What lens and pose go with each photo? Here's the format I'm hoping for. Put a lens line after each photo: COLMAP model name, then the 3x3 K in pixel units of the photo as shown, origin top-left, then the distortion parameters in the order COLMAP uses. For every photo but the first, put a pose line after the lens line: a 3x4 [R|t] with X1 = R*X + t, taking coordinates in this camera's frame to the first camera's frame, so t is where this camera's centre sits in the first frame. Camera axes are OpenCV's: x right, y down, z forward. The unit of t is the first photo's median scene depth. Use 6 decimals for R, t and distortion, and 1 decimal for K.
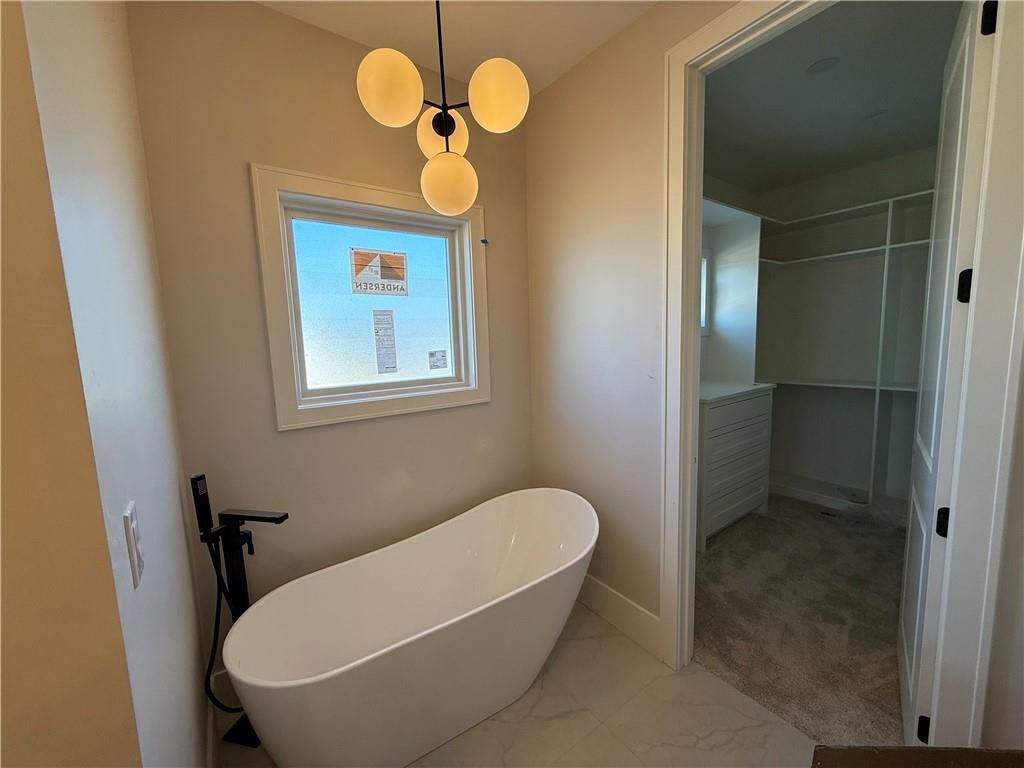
lens RADIAL K [[407.9, 0, 512.0], [0, 407.9, 384.0], [0, 0, 1]] dist [0.001708, 0.000016]
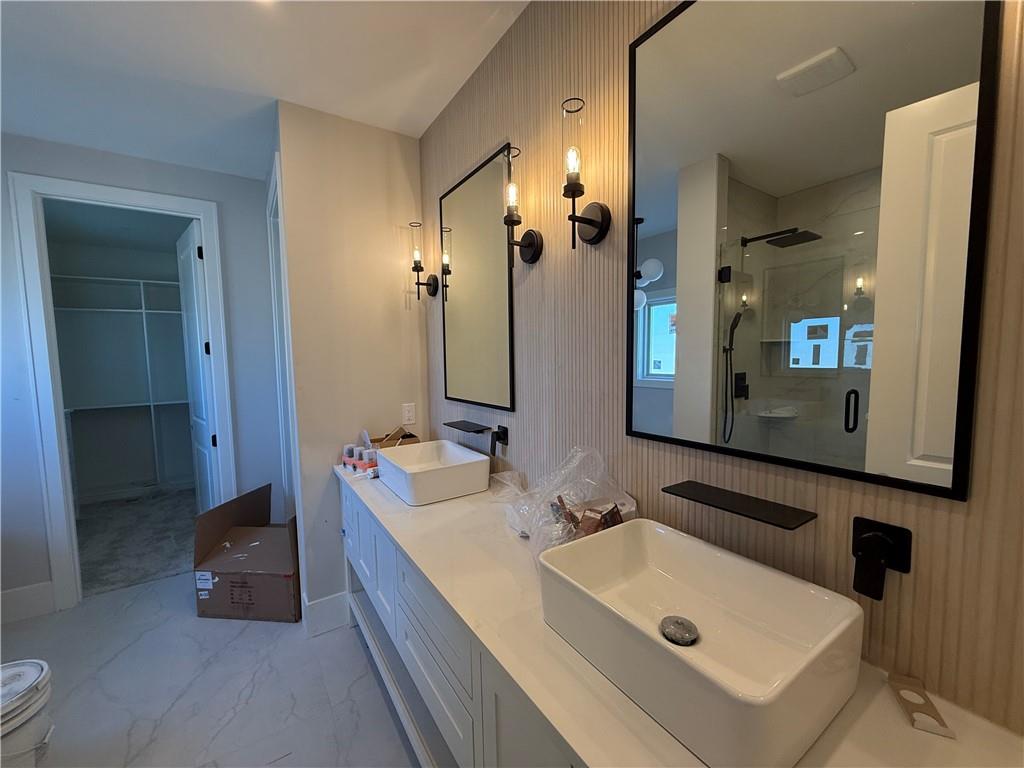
lens RADIAL K [[407.9, 0, 512.0], [0, 407.9, 384.0], [0, 0, 1]] dist [0.001708, 0.000016]
pose [[0.044909, -0.044998, 0.997977, -0.764331], [0.131919, 0.990504, 0.038725, 0.078148], [-0.990243, 0.129913, 0.050418, -0.555341]]
